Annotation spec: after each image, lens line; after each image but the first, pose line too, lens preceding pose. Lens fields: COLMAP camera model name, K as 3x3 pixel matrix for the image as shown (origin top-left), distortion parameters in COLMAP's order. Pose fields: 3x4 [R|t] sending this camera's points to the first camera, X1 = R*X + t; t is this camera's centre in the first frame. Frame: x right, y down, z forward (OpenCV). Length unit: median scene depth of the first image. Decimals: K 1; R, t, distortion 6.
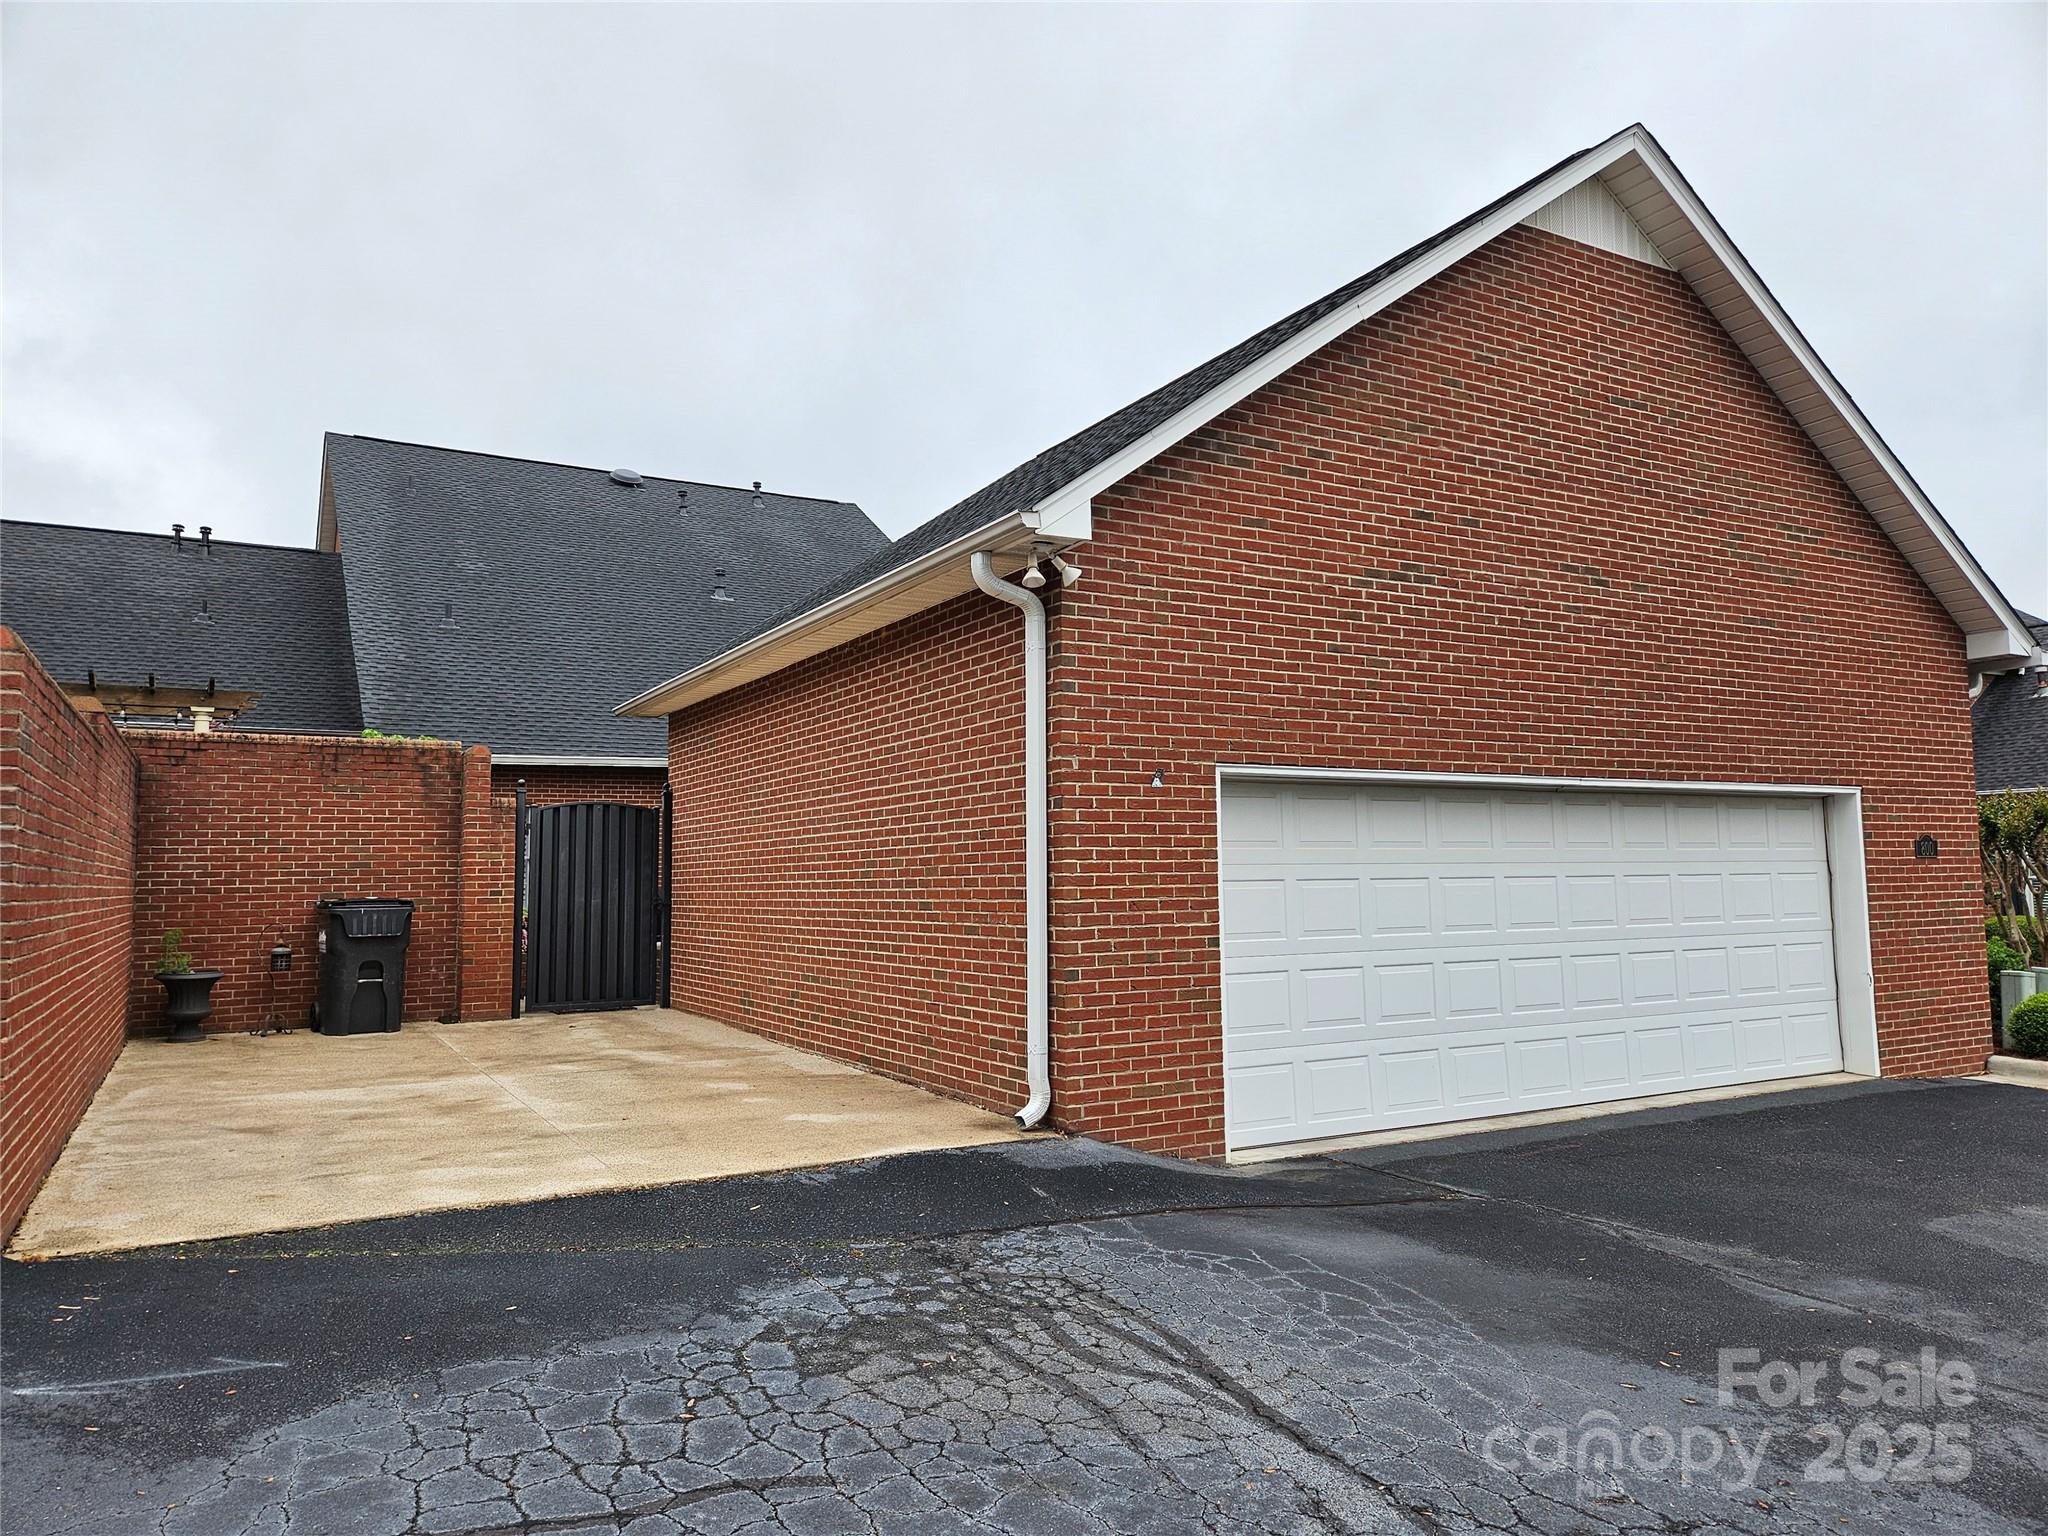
lens RADIAL K [[1369.2, 0, 1023.7], [0, 1369.2, 777.8], [0, 0, 1]] dist [0.038631, -0.007163]
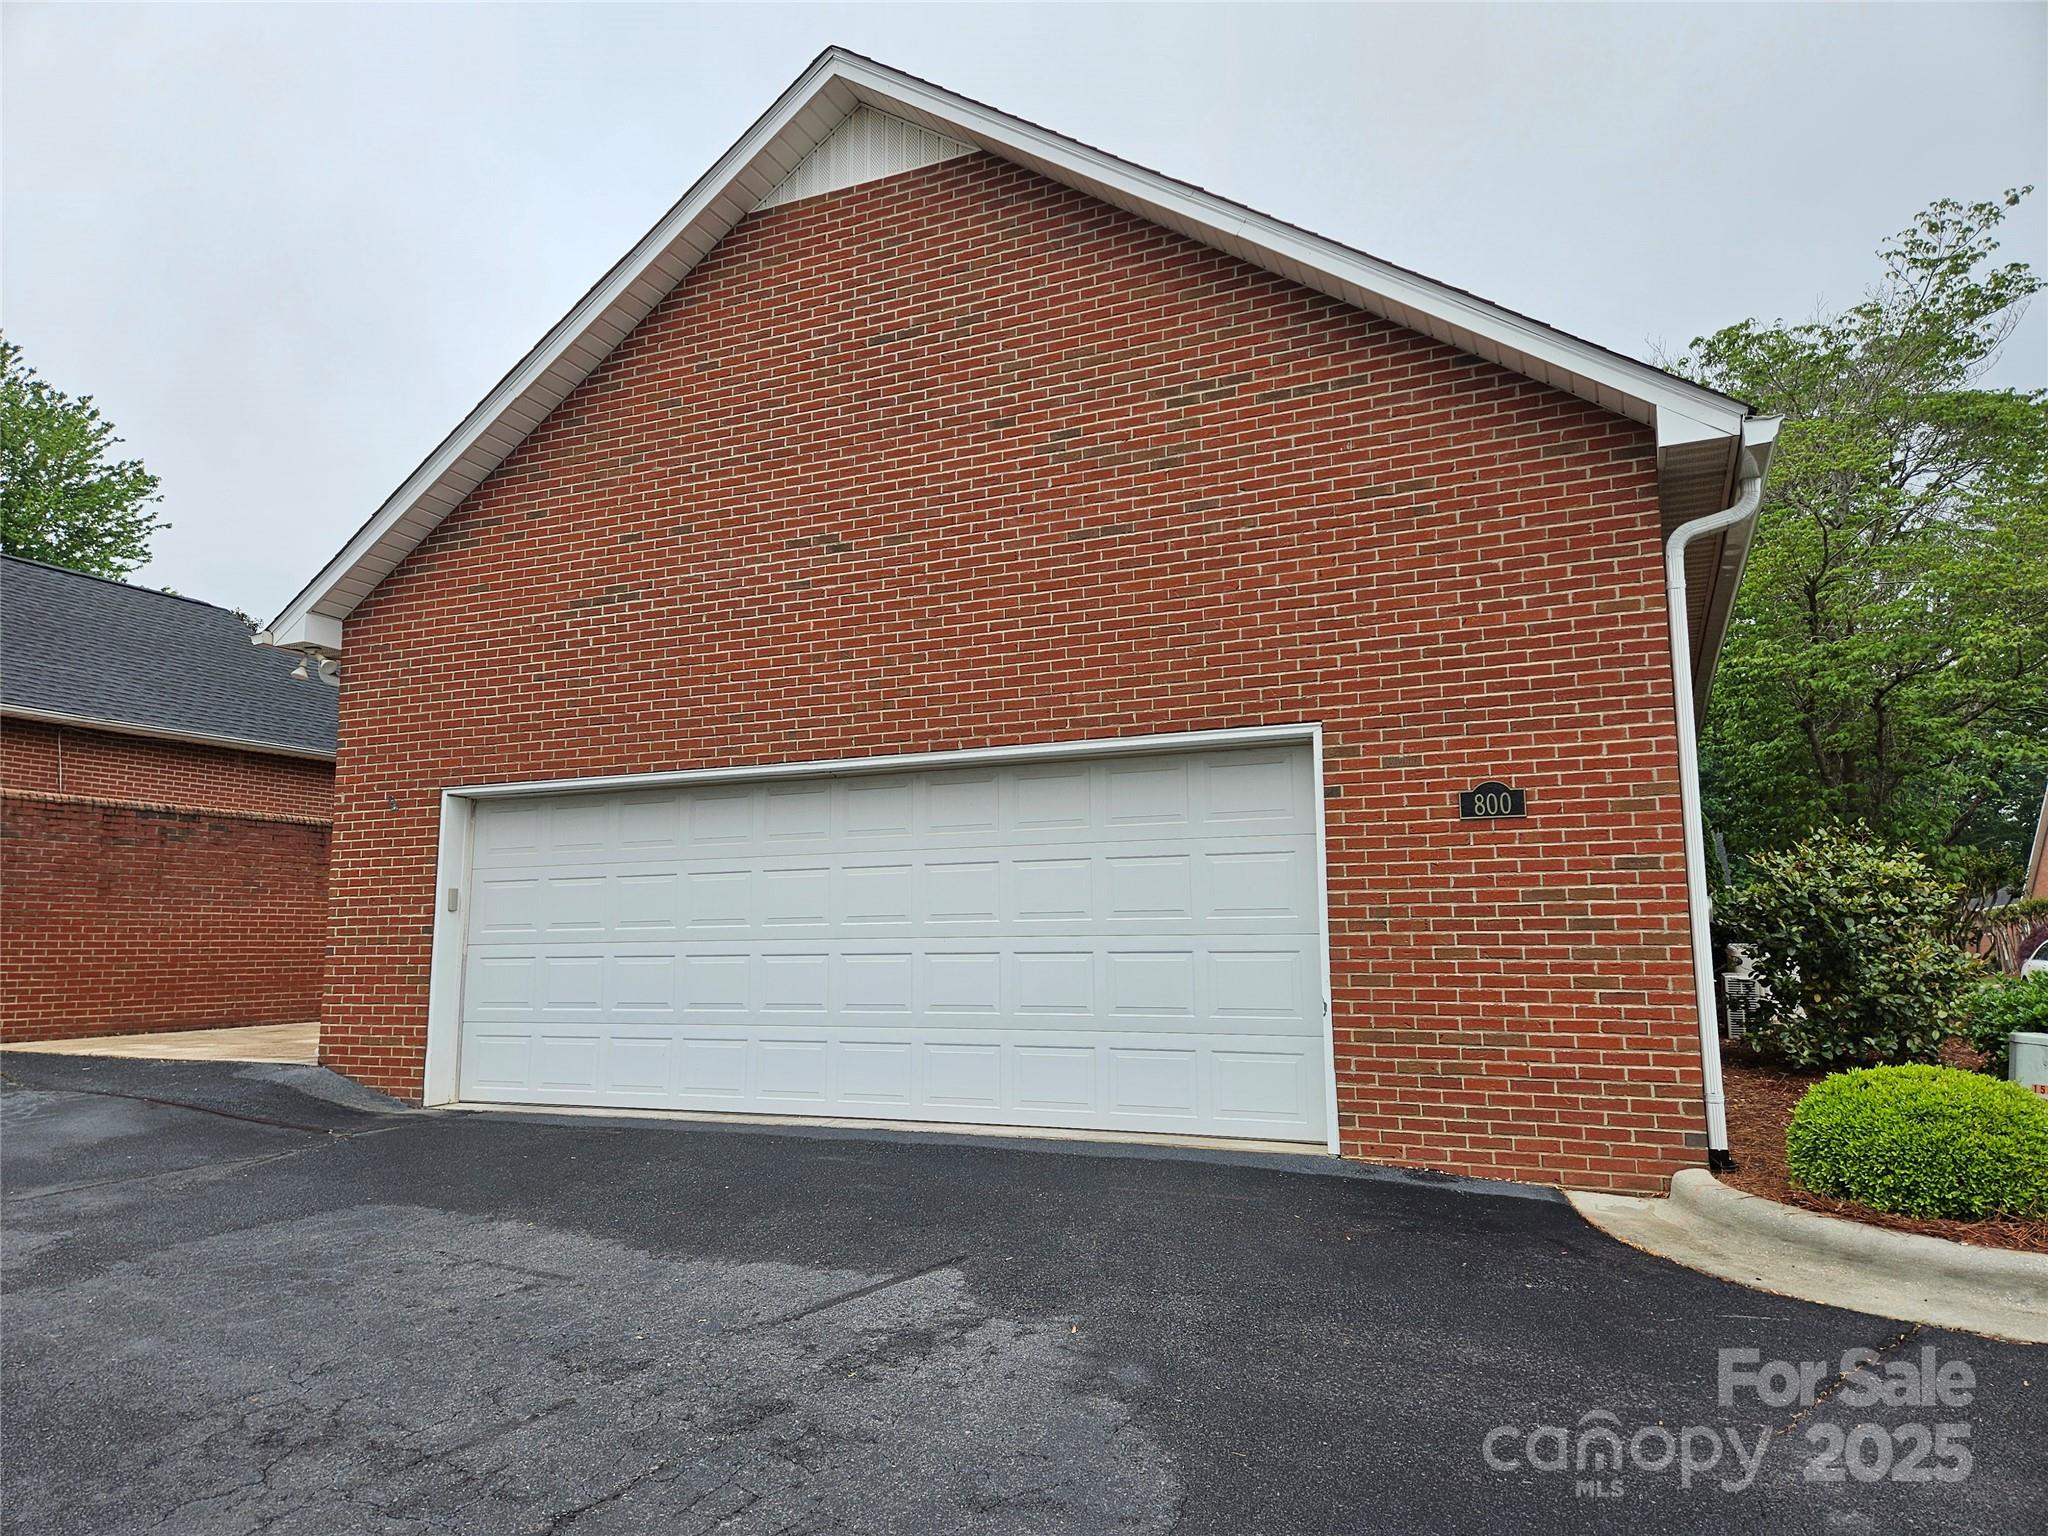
lens RADIAL K [[1369.2, 0, 1021.2], [0, 1369.2, 757.9], [0, 0, 1]] dist [0.038631, -0.007163]
pose [[0.595562, -0.096226, -0.797525, 1.386997], [0.065400, 0.995312, -0.071251, 0.082252], [0.800642, -0.009724, 0.599064, 0.629111]]
